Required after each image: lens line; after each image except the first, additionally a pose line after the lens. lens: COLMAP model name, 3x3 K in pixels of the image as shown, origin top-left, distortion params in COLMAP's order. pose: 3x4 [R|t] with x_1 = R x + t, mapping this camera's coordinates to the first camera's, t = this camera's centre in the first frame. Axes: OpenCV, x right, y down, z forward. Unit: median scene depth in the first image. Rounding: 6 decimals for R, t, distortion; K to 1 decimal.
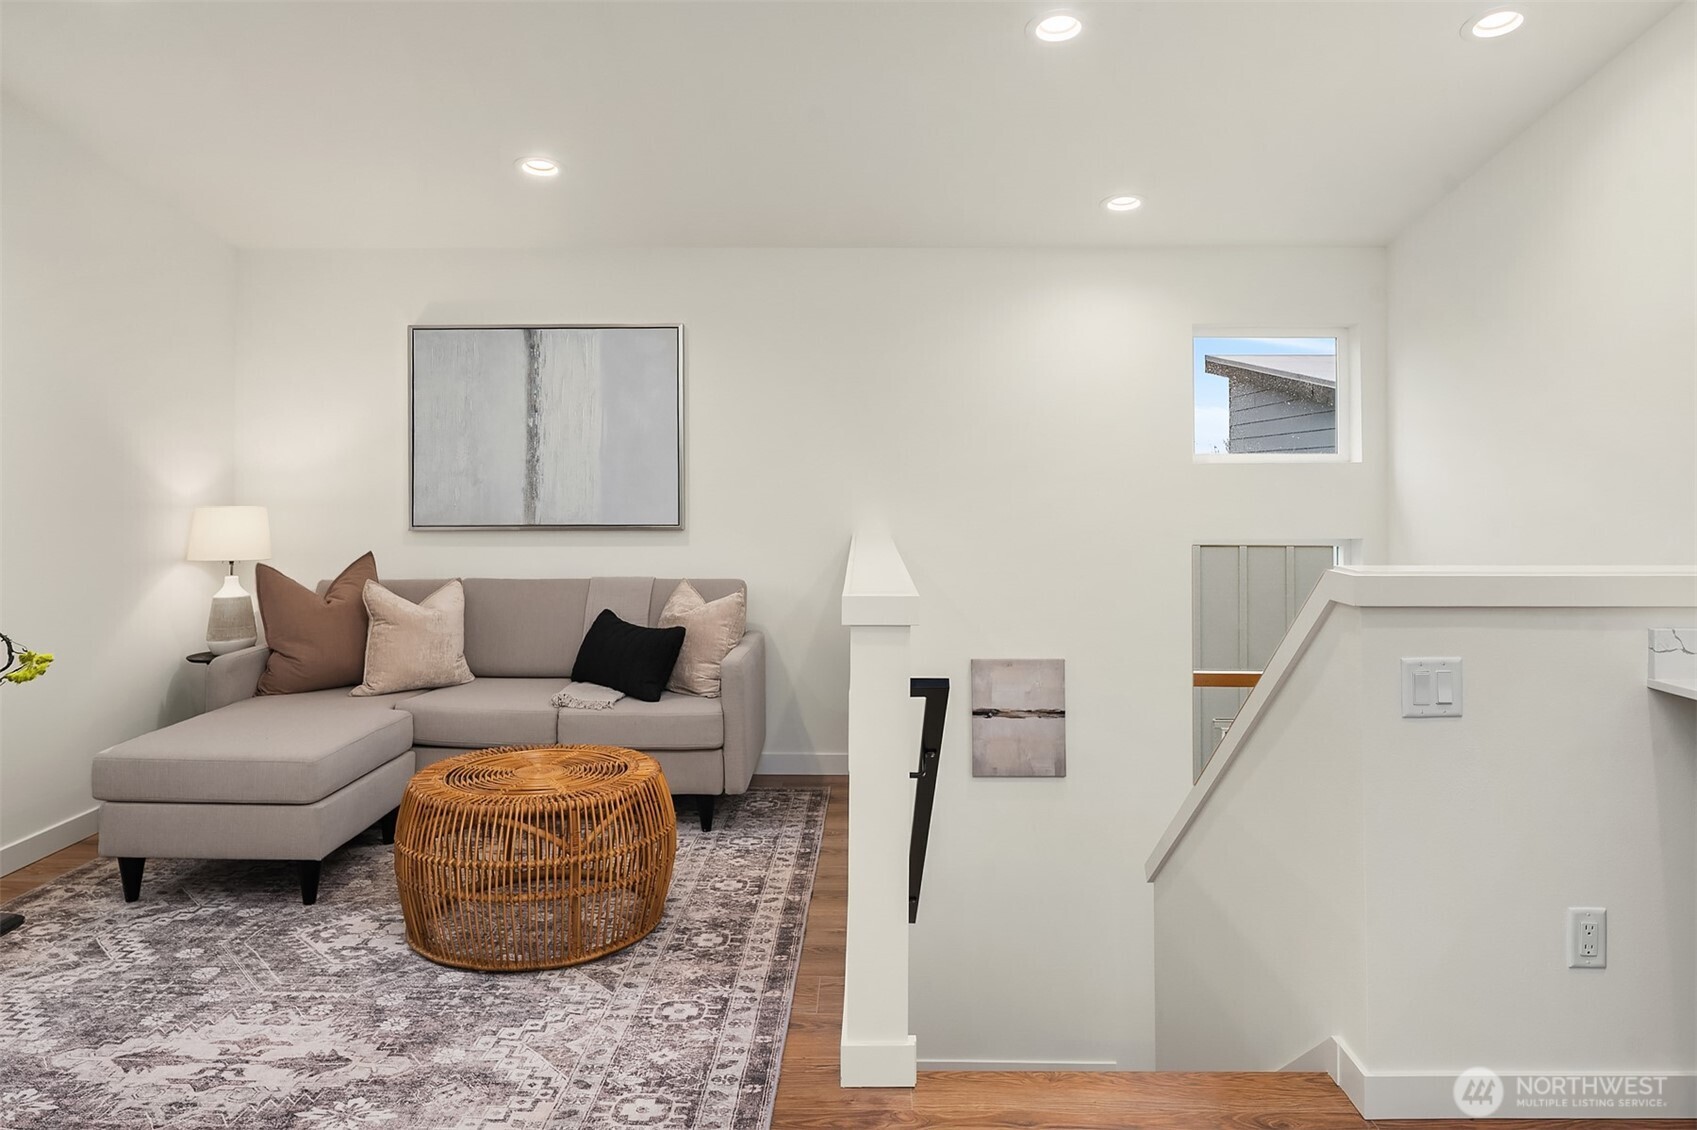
lens RADIAL K [[1099.9, 0, 847.8], [0, 1099.9, 648.2], [0, 0, 1]] dist [-0.000764, -0.004558]
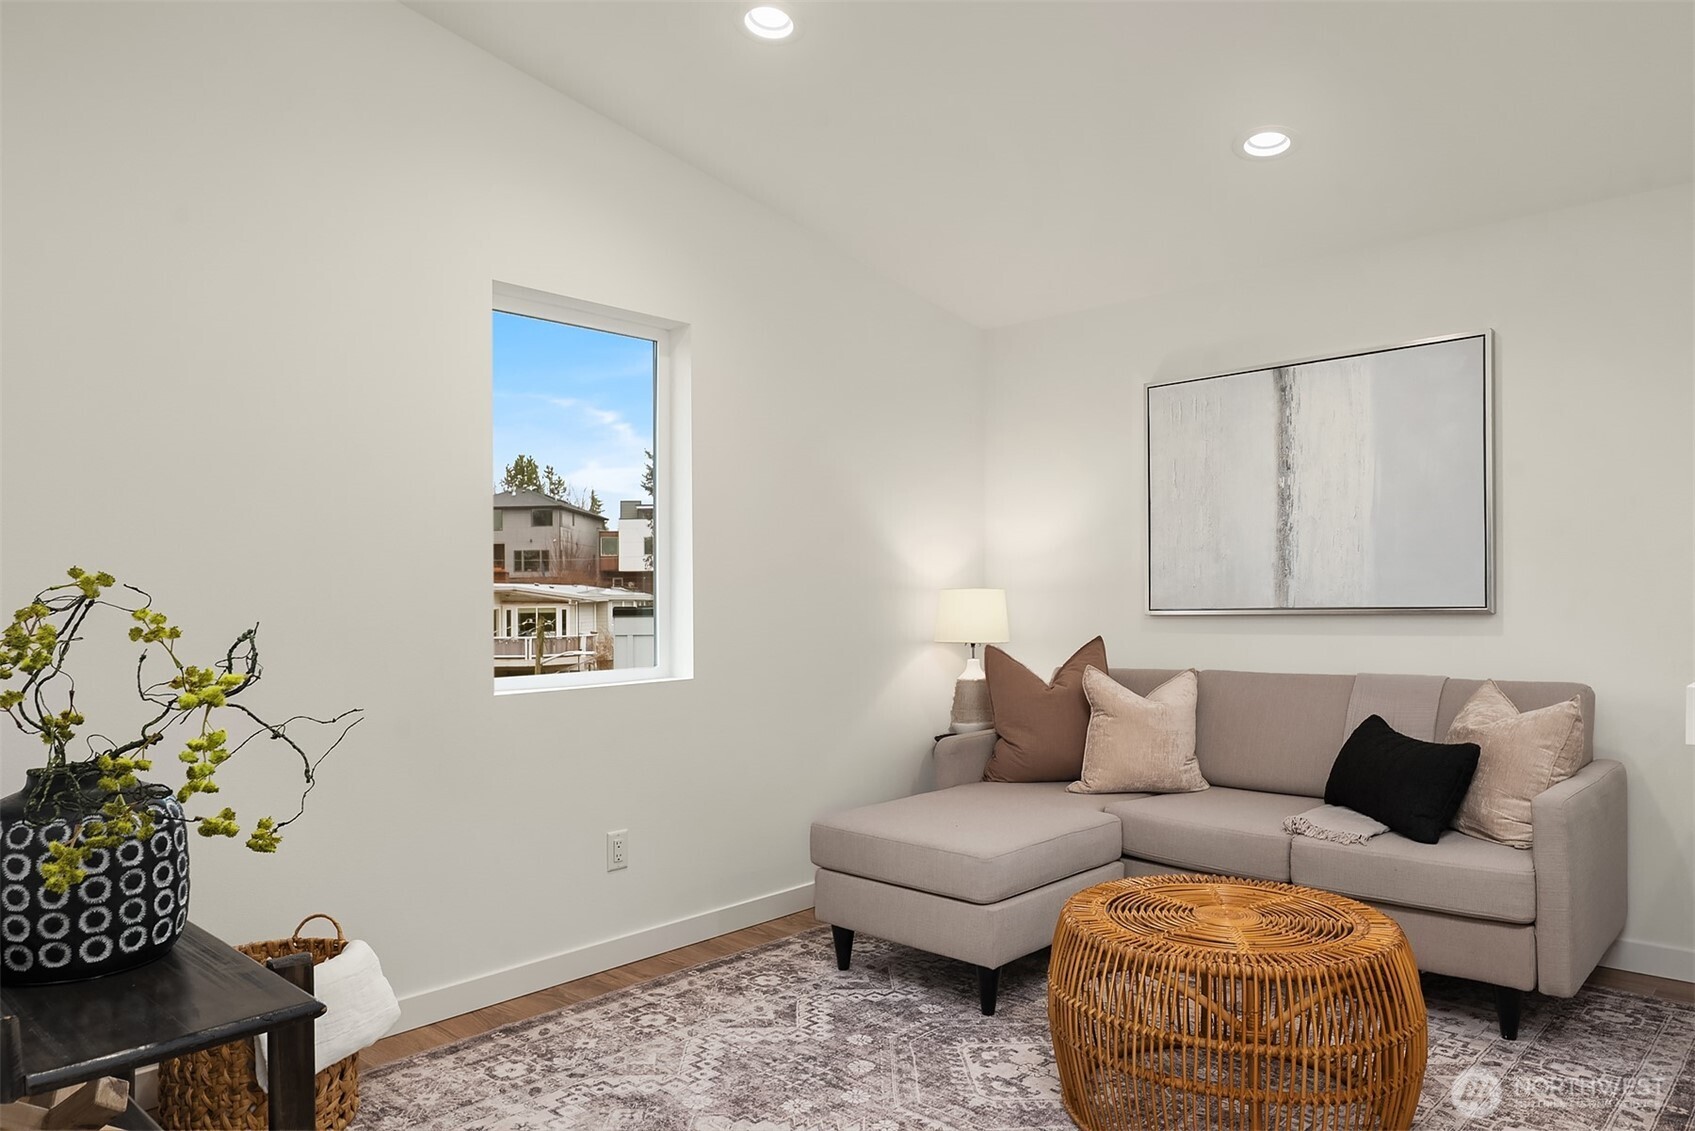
lens RADIAL K [[1098.6, 0, 846.8], [0, 1098.6, 648.6], [0, 0, 1]] dist [-0.000764, -0.004558]
pose [[0.740819, 0.019363, -0.671425, 0.026376], [-0.084803, 0.994282, -0.064893, -0.000188], [0.666330, 0.105013, 0.738226, 0.191195]]
